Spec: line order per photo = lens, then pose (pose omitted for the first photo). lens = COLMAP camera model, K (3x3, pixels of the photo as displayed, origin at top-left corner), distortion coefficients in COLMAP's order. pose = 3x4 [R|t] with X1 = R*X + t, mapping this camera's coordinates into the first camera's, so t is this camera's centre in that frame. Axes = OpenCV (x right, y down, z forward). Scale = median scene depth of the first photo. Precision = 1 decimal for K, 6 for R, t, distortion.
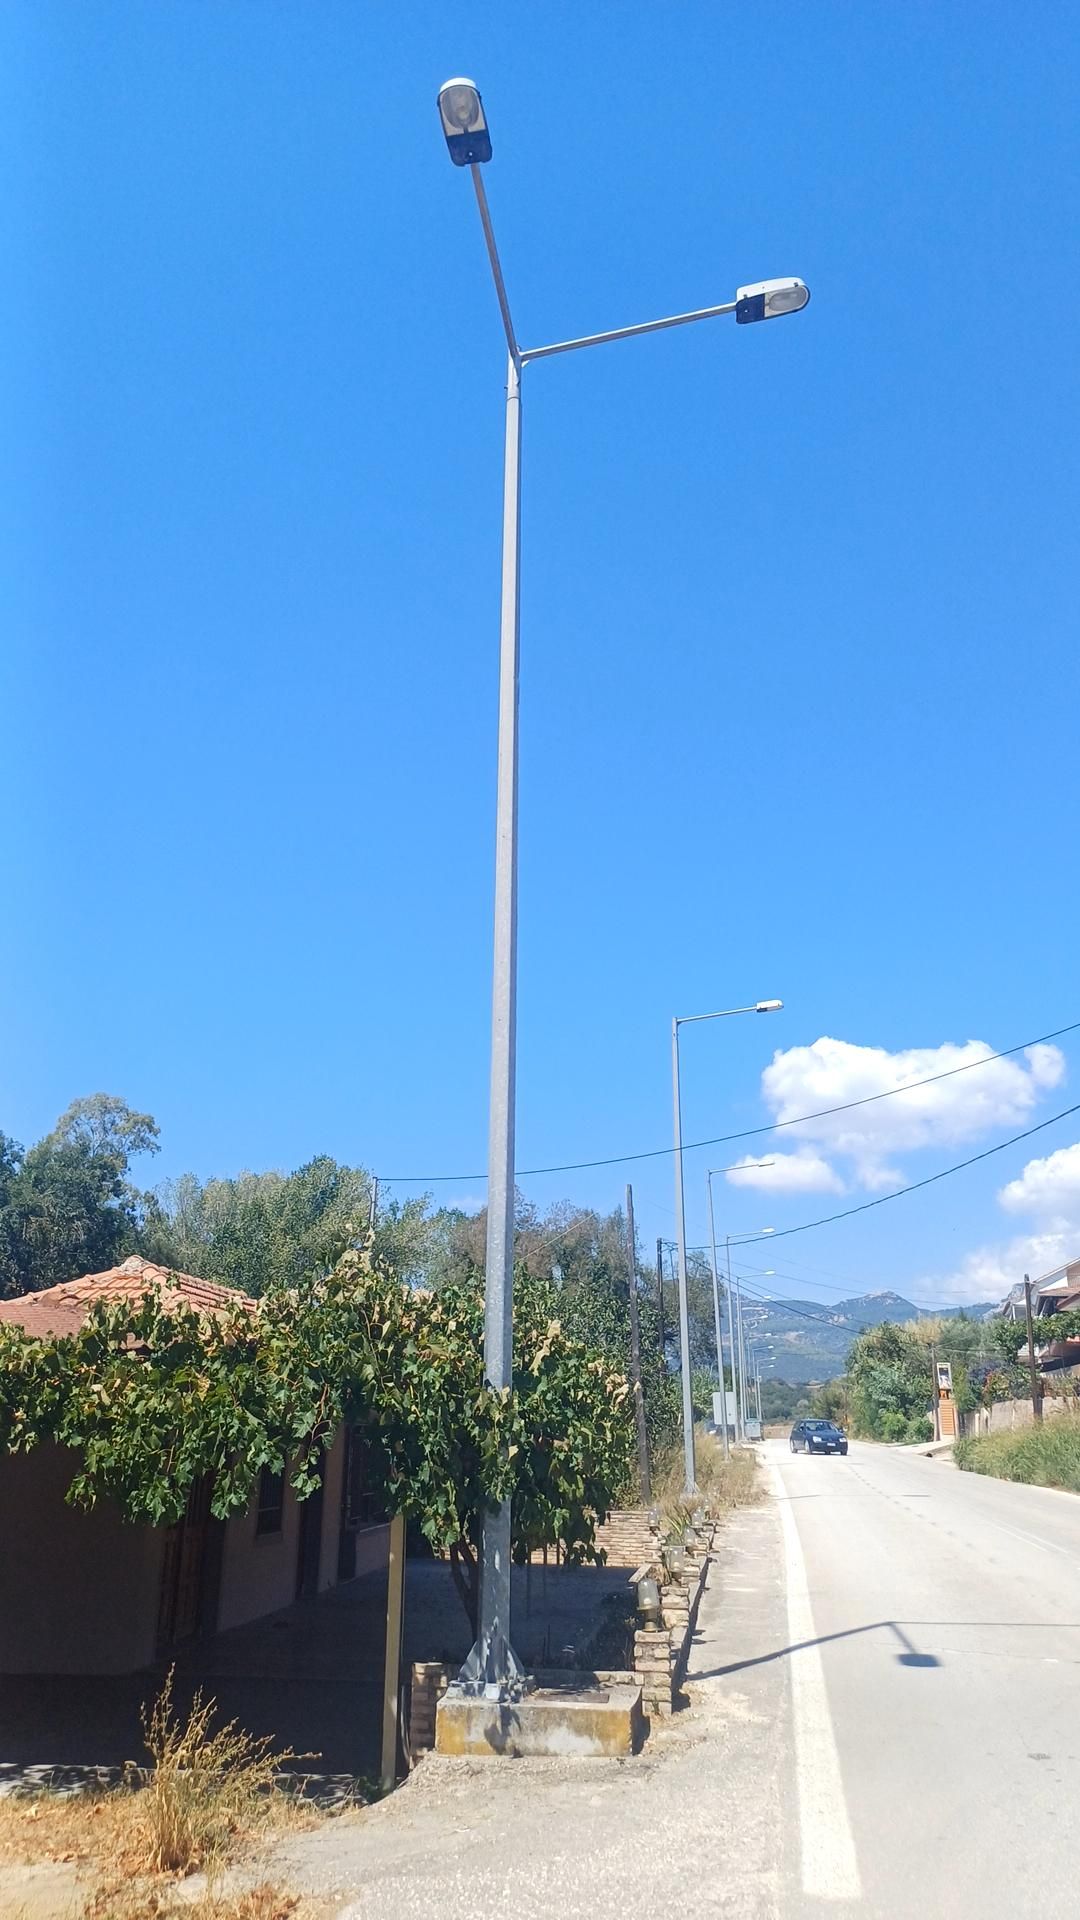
lens RADIAL K [[1127.6, 0, 540.0], [0, 1127.6, 960.0], [0, 0, 1]] dist [0.001819, -0.067221]
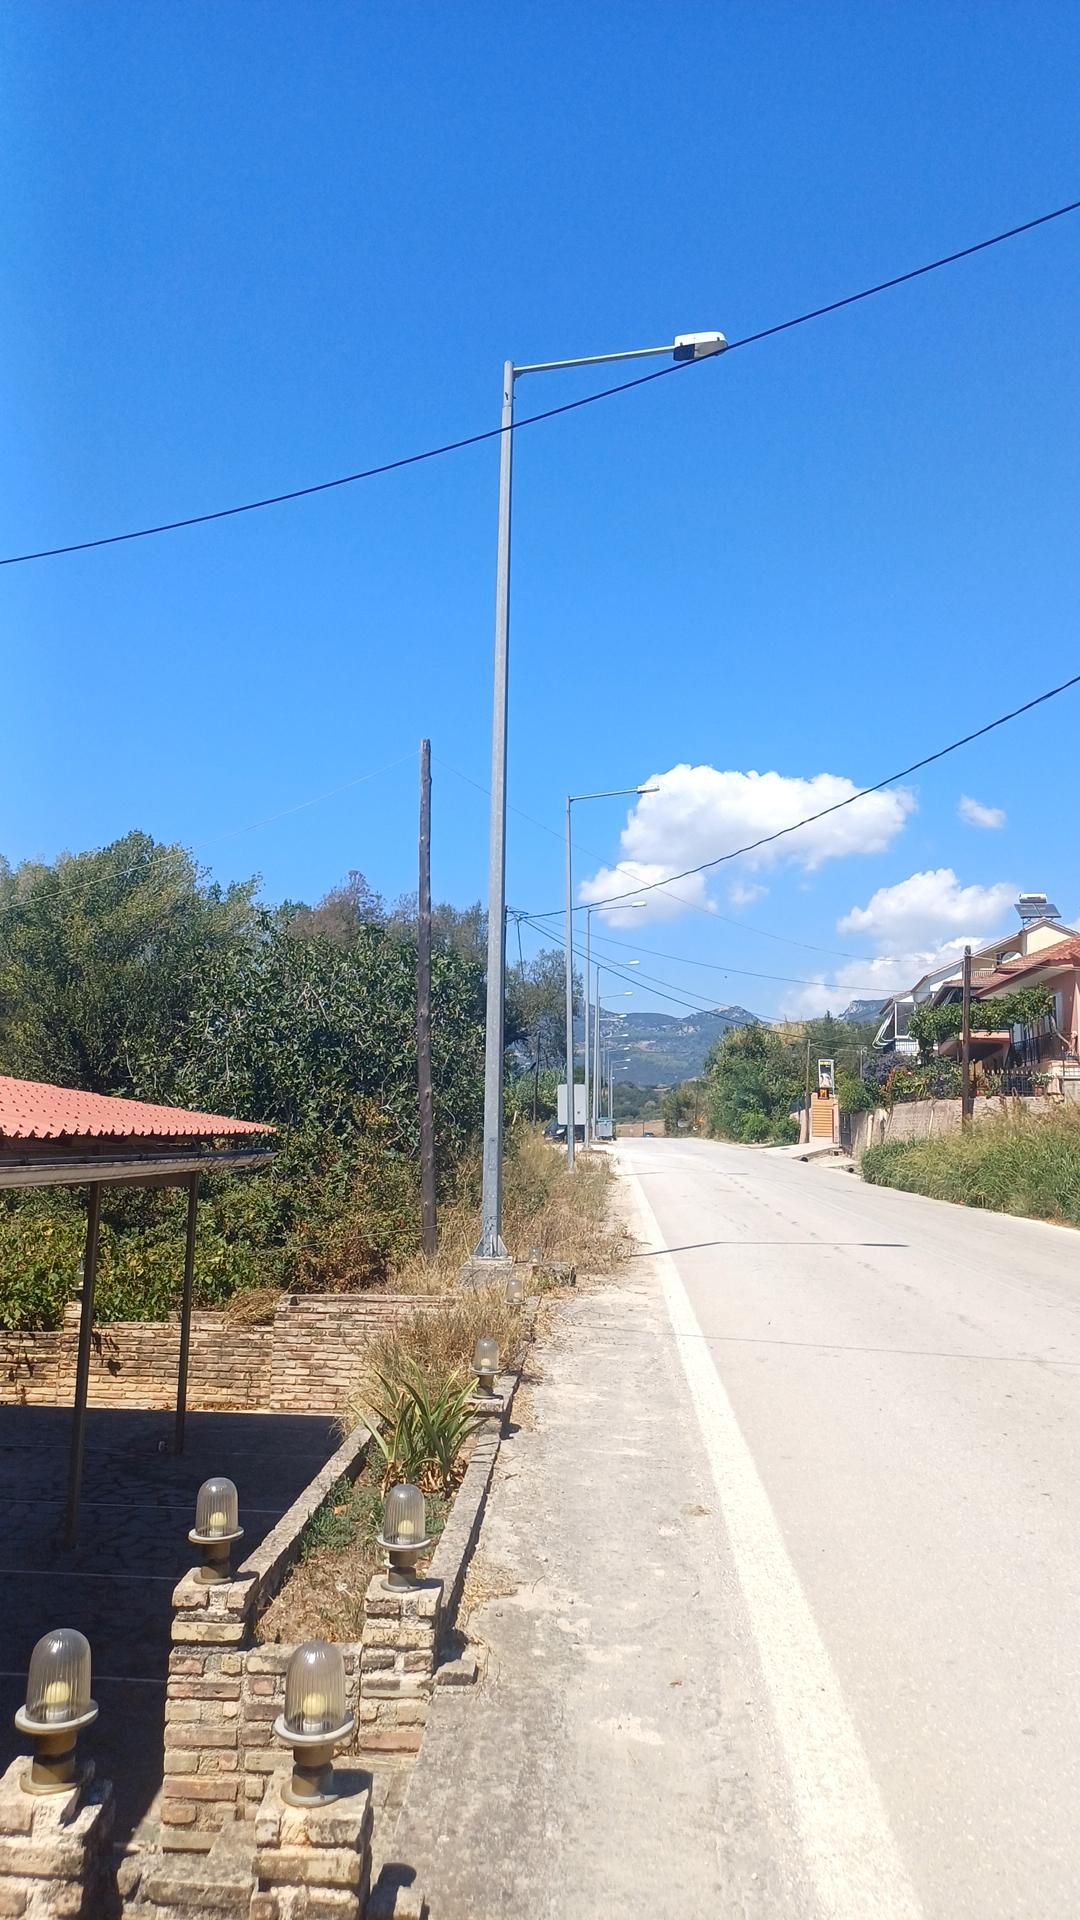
lens RADIAL K [[1127.6, 0, 540.0], [0, 1127.6, 960.0], [0, 0, 1]] dist [0.001819, -0.067221]
pose [[0.992980, 0.019885, 0.116598, 0.035512], [-0.047979, 0.968742, 0.243387, 0.082136], [-0.108113, -0.247273, 0.962895, 0.201398]]
